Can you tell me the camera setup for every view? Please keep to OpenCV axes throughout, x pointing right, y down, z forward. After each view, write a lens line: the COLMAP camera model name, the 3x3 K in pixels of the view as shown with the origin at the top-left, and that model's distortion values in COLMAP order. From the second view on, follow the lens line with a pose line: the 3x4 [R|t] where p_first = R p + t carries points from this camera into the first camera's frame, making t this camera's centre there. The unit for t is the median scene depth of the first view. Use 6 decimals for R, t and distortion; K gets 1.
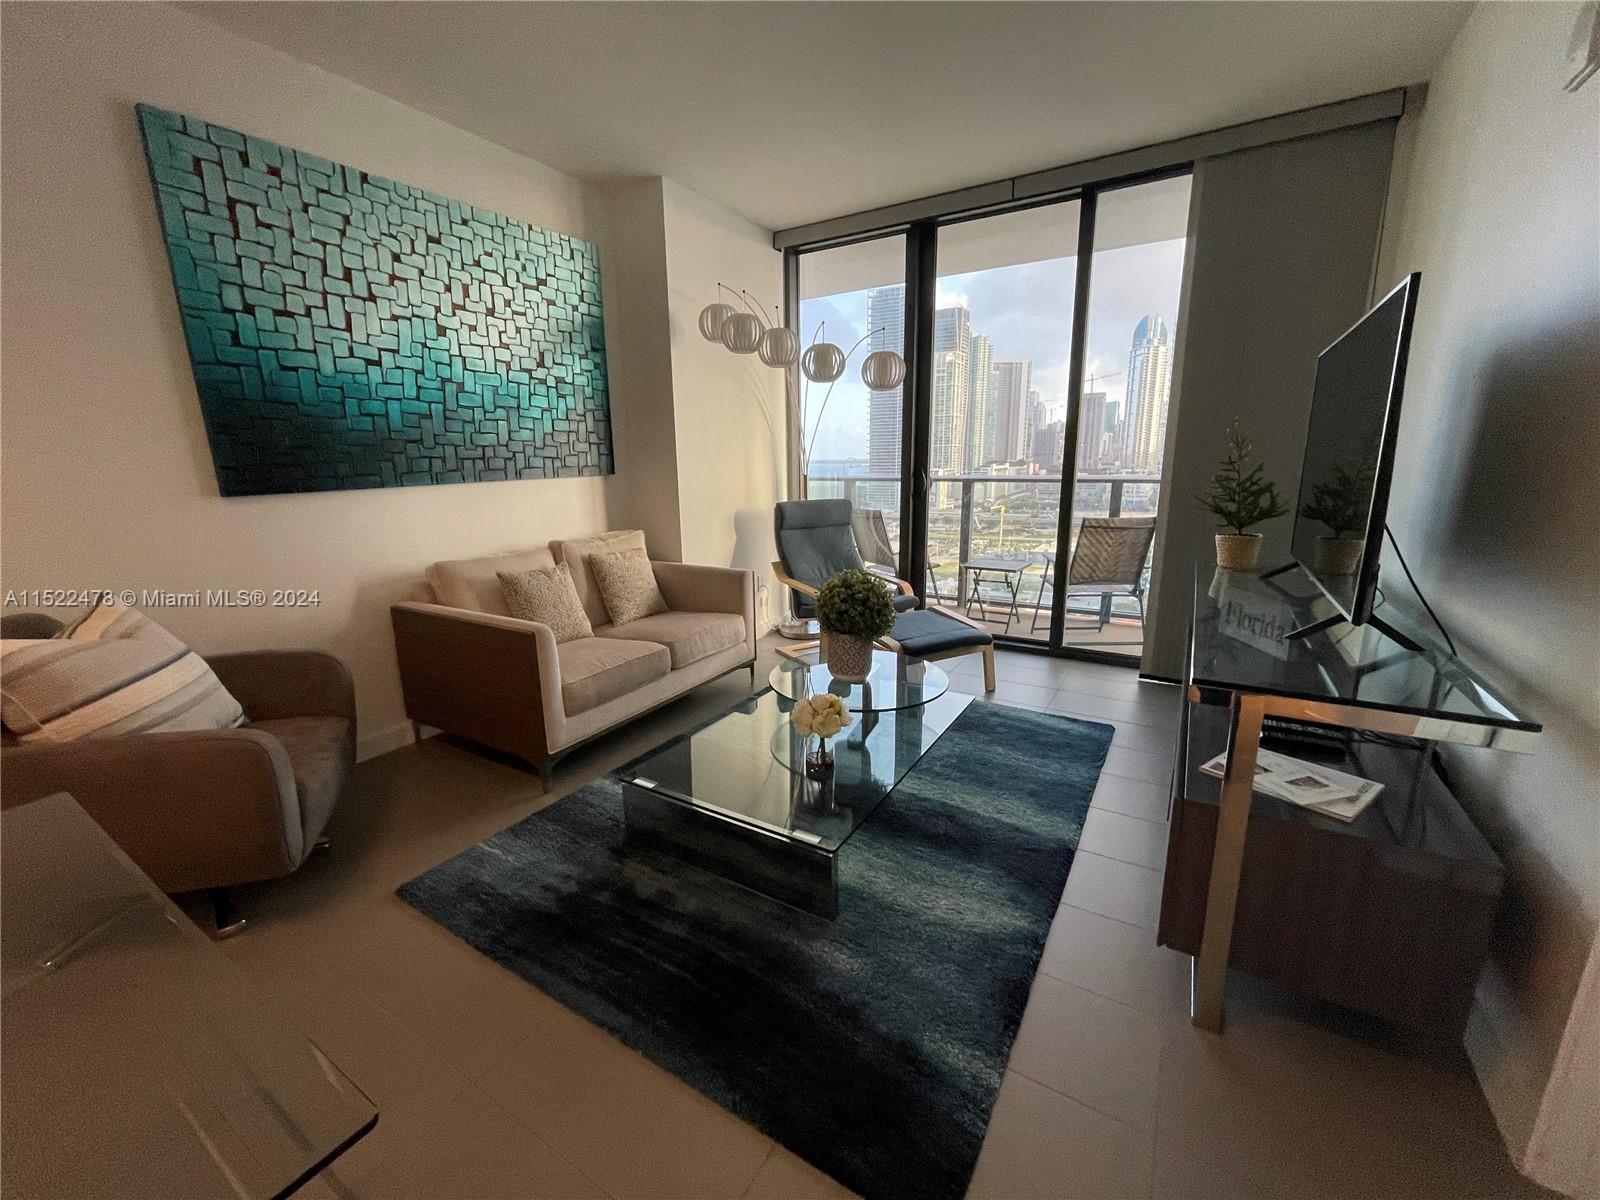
lens RADIAL K [[641.1, 0, 802.3], [0, 641.1, 599.5], [0, 0, 1]] dist [-0.004069, 0.000386]
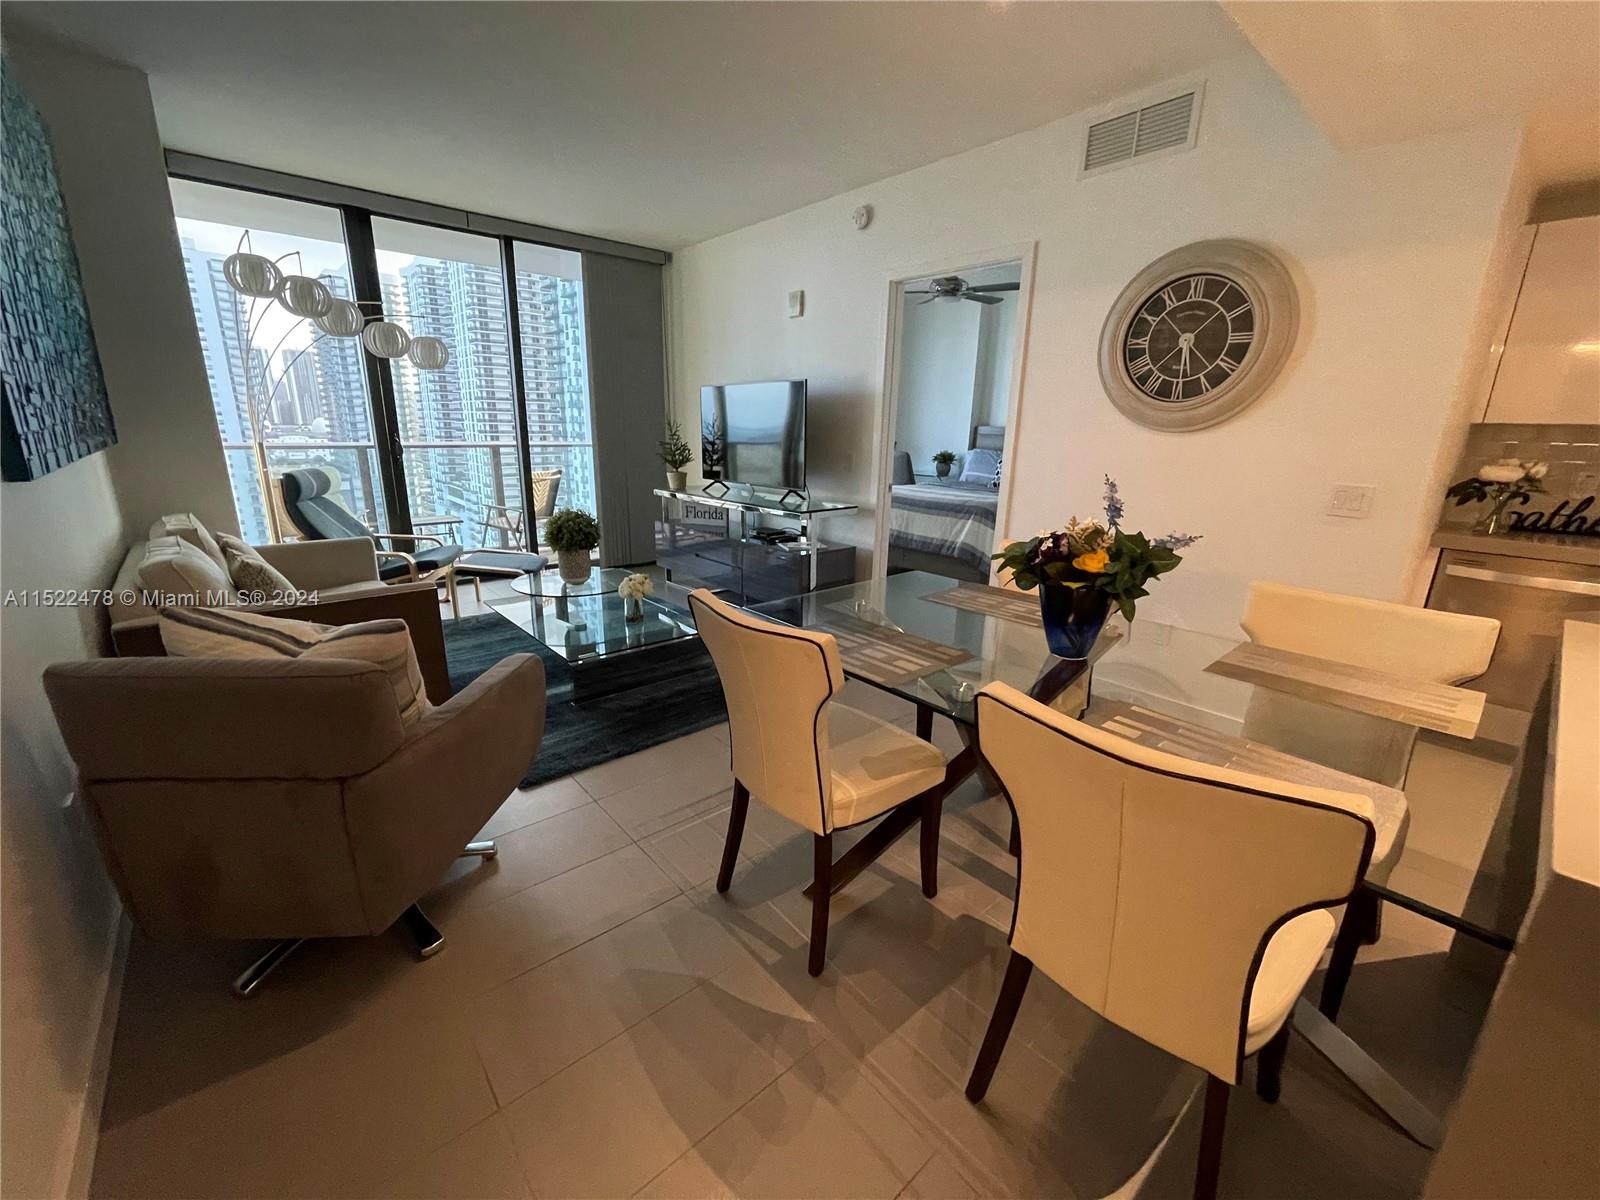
lens RADIAL K [[641.1, 0, 789.2], [0, 641.1, 595.8], [0, 0, 1]] dist [-0.004069, 0.000386]
pose [[0.314996, -0.222585, 0.922623, -1.103590], [0.185282, 0.967828, 0.170233, -0.004376], [-0.930832, 0.117322, 0.346103, 0.042702]]
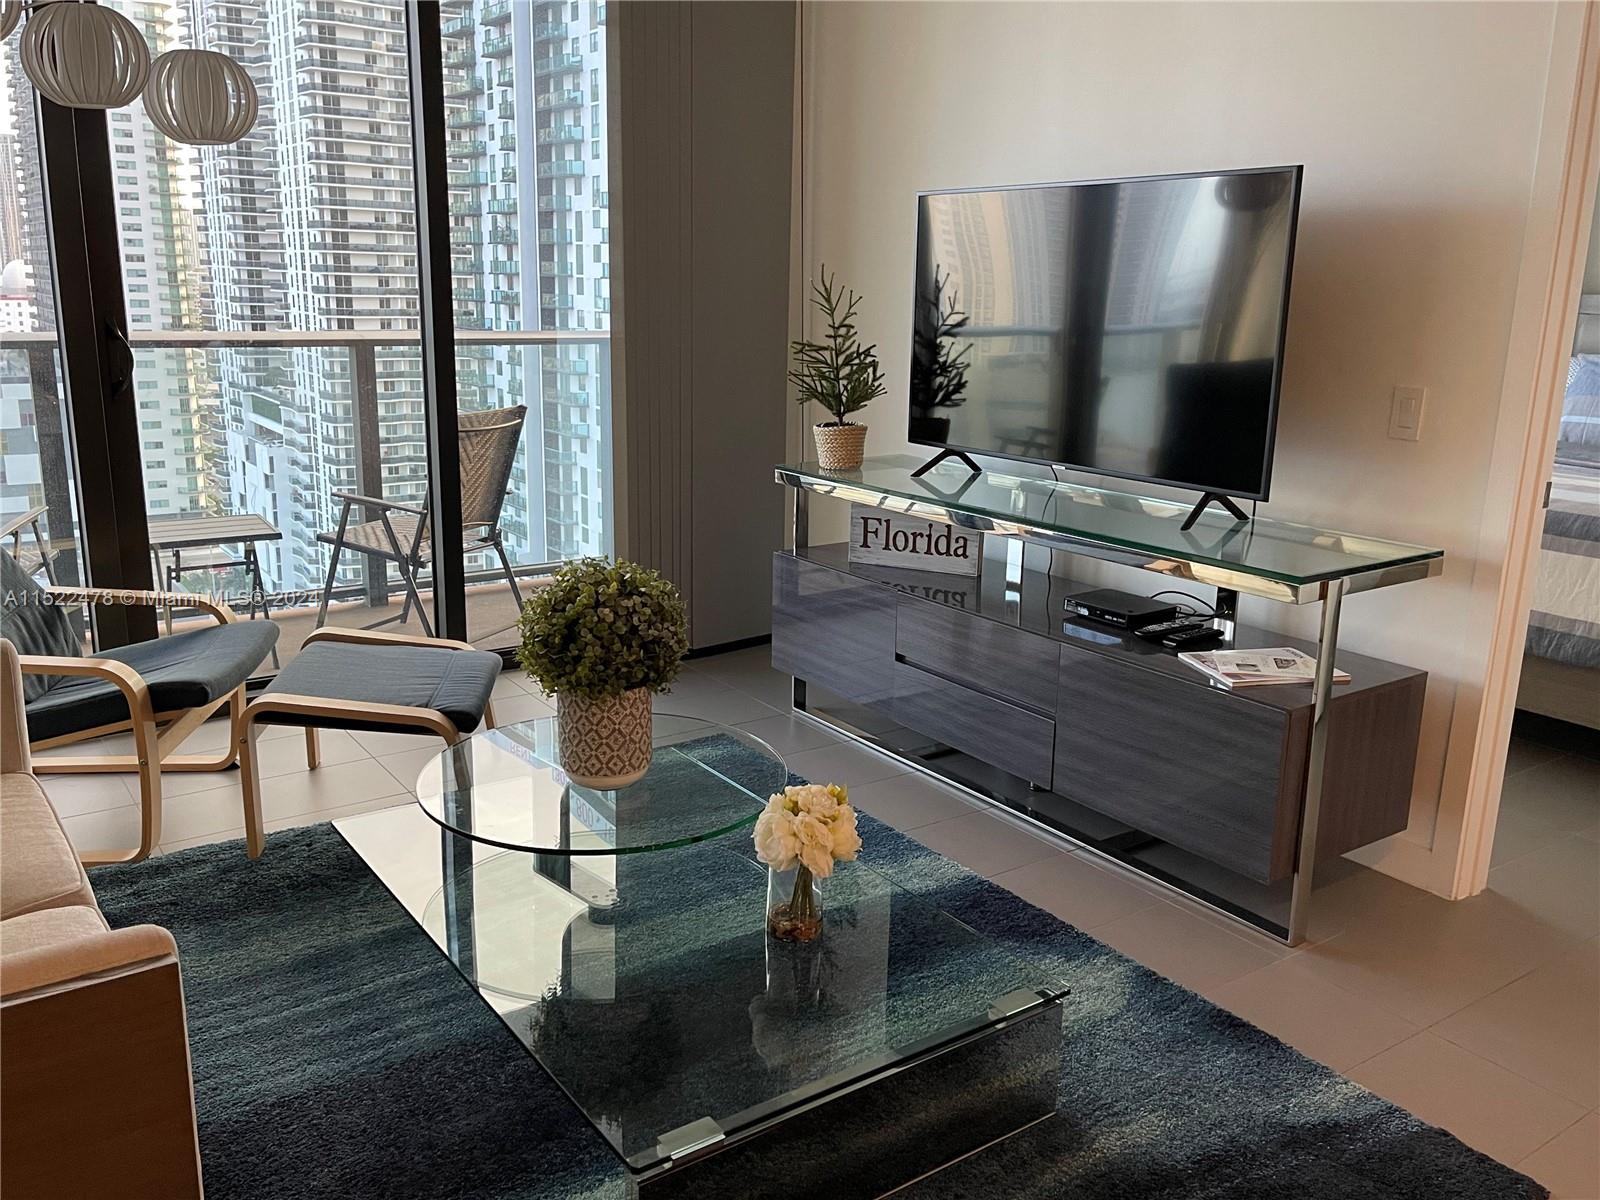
lens RADIAL K [[1310.1, 0, 805.5], [0, 1310.1, 598.9], [0, 0, 1]] dist [0.026874, 0.003102]
pose [[0.399418, -0.192920, 0.896241, -0.703626], [0.173094, 0.975894, 0.132925, -0.112800], [-0.900280, 0.102042, 0.423183, 0.426077]]
